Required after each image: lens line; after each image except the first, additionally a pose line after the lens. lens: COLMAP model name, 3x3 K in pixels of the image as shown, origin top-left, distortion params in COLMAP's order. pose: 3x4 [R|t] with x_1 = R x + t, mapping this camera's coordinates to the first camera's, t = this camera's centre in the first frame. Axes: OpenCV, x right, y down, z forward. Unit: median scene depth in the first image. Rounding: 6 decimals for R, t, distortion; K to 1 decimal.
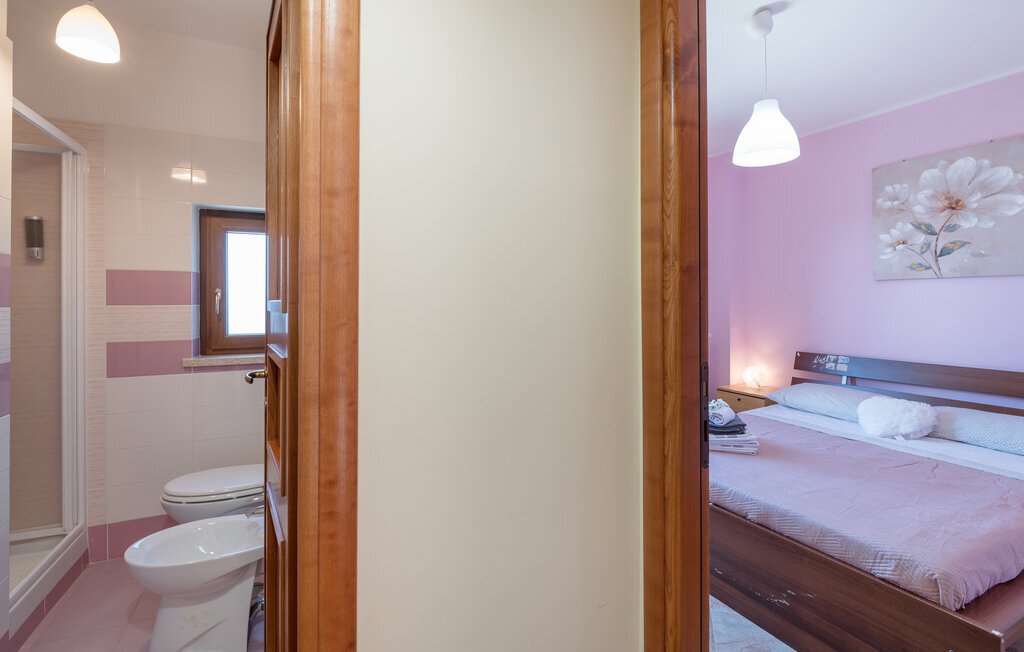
lens RADIAL K [[460.6, 0, 514.7], [0, 460.6, 306.6], [0, 0, 1]] dist [-0.029751, 0.002333]
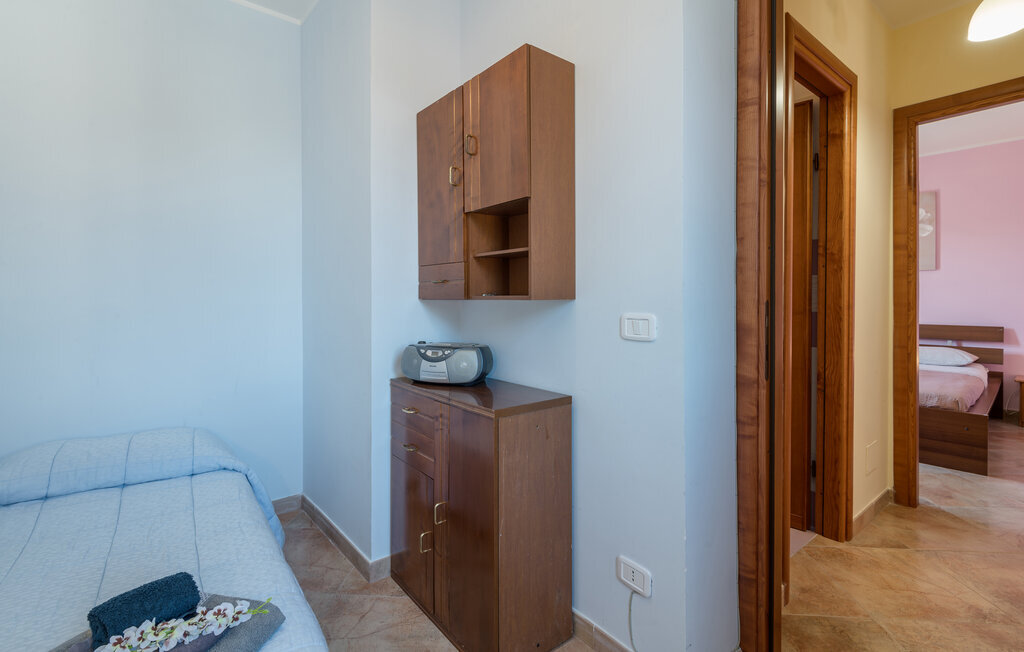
lens RADIAL K [[460.6, 0, 523.4], [0, 460.6, 297.9], [0, 0, 1]] dist [-0.029751, 0.002333]
pose [[0.967652, -0.003915, 0.252260, -0.781307], [0.002153, 0.999971, 0.007258, 0.021201], [-0.252281, -0.006480, 0.967632, -0.297195]]
